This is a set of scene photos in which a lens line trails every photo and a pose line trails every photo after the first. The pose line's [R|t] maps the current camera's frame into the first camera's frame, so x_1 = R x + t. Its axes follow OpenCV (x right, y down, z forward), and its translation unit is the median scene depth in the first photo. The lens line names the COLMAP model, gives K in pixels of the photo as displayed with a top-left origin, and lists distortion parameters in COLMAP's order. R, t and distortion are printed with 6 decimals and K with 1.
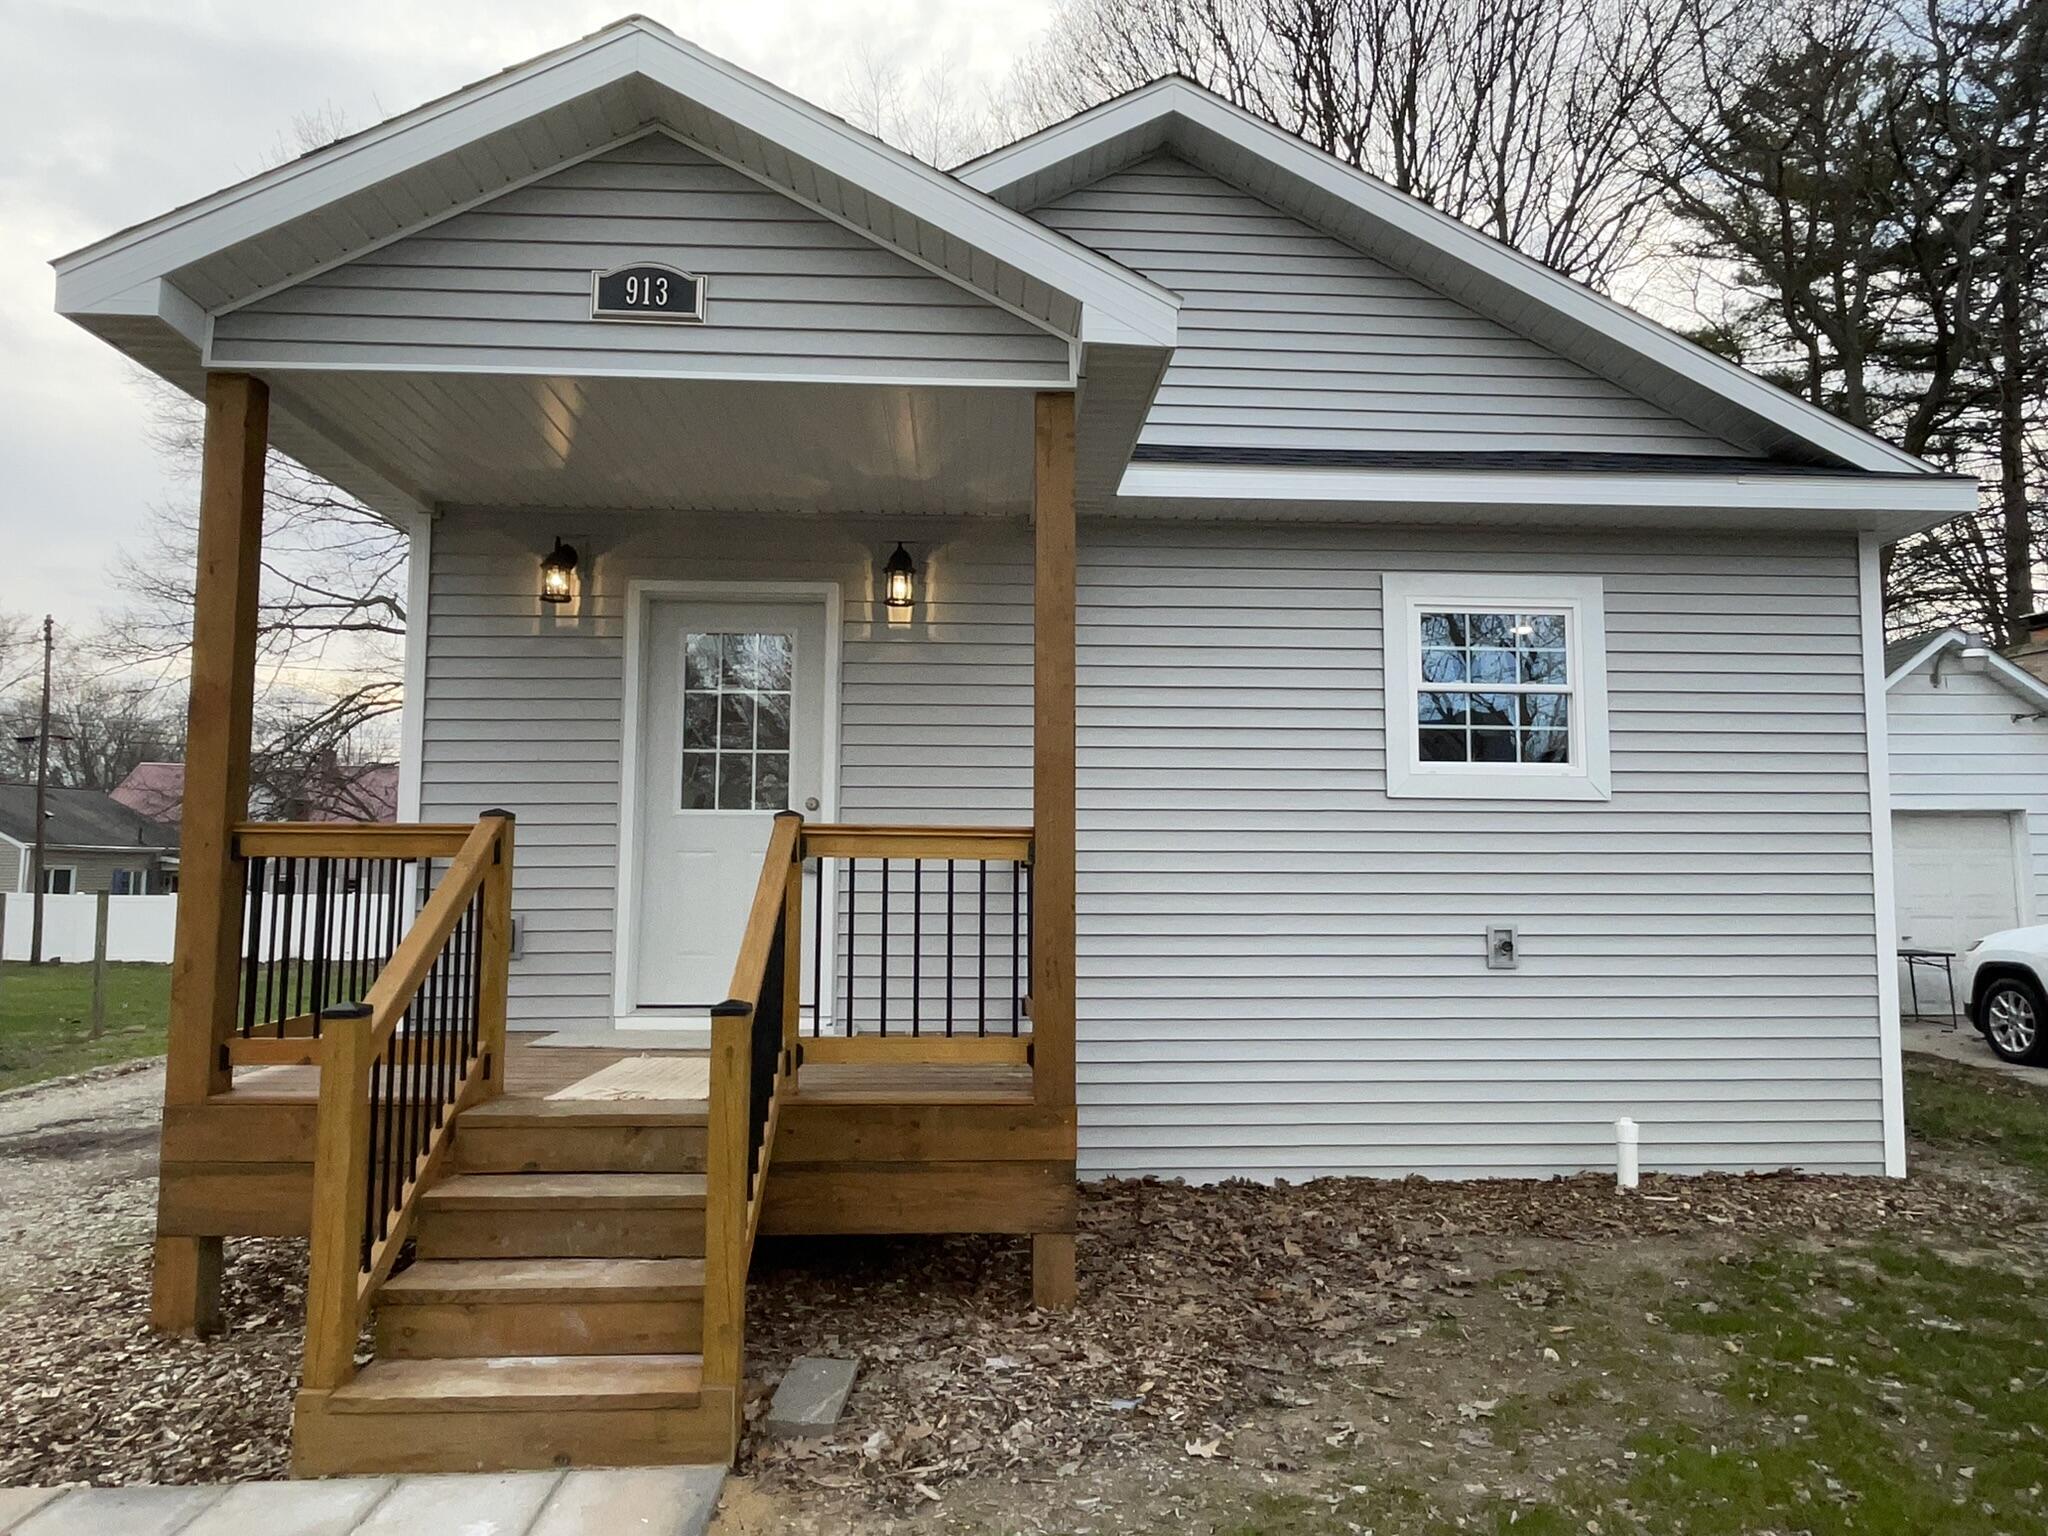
lens RADIAL K [[1314.5, 0, 1024.0], [0, 1314.5, 768.0], [0, 0, 1]] dist [-0.002681, -0.001947]
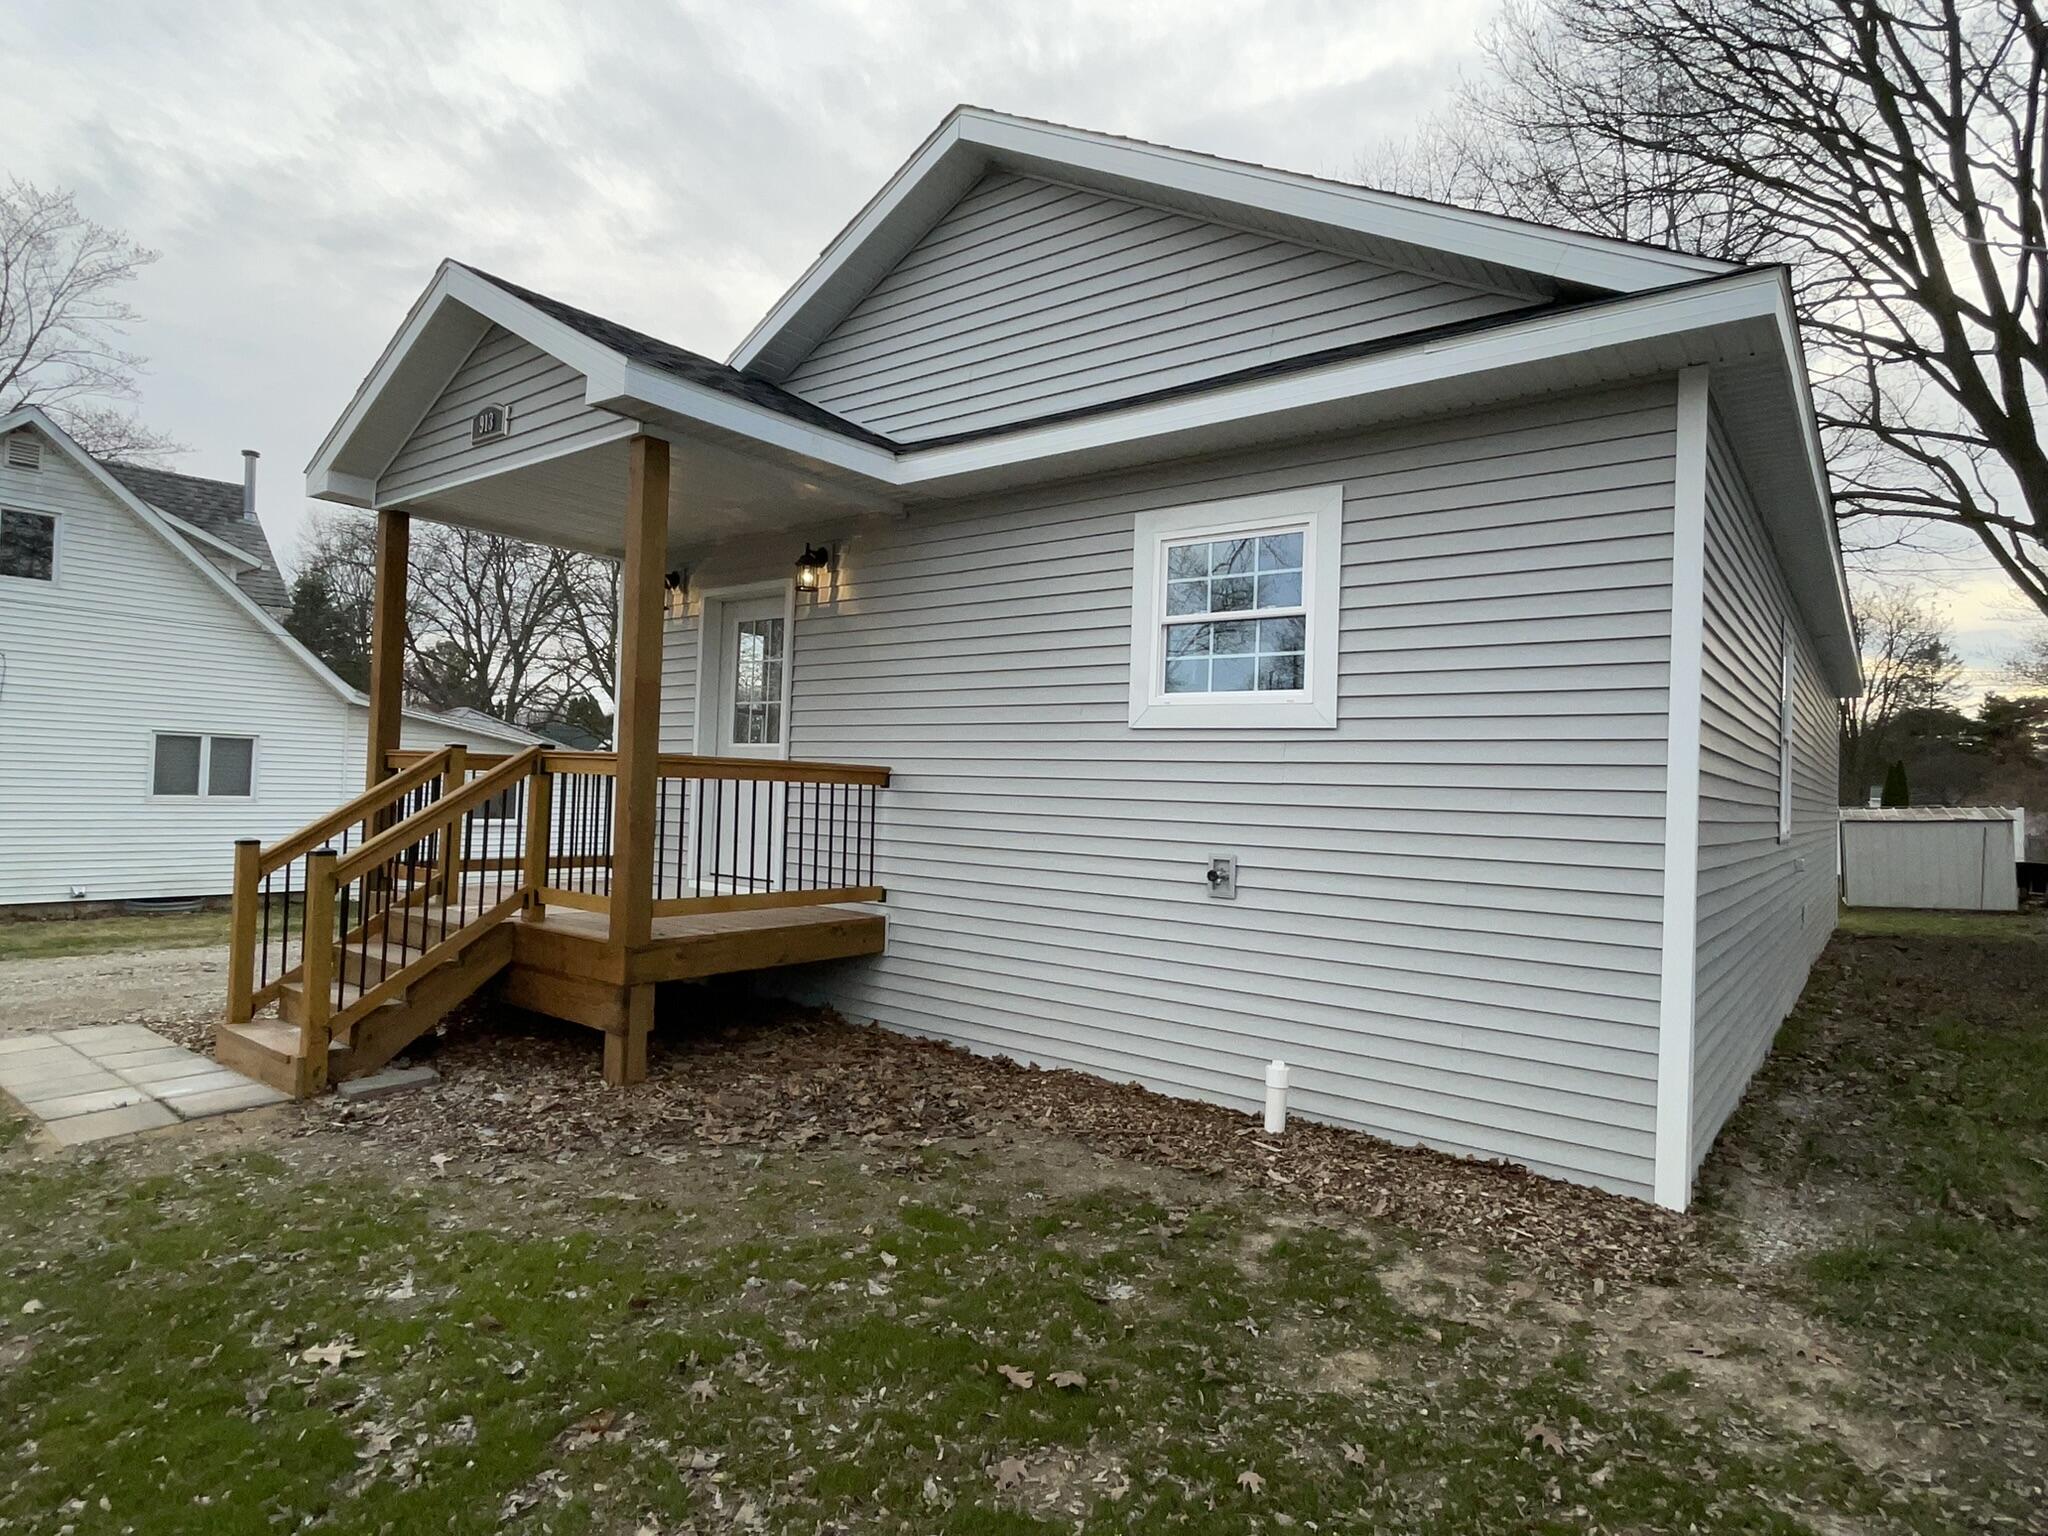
lens RADIAL K [[1126.3, 0, 1024.0], [0, 1126.3, 768.0], [0, 0, 1]] dist [-0.001248, -0.000204]
pose [[0.760163, 0.008028, -0.649683, 0.804428], [0.020962, 0.999100, 0.036872, 0.019345], [0.649394, -0.041648, 0.759311, 0.254884]]
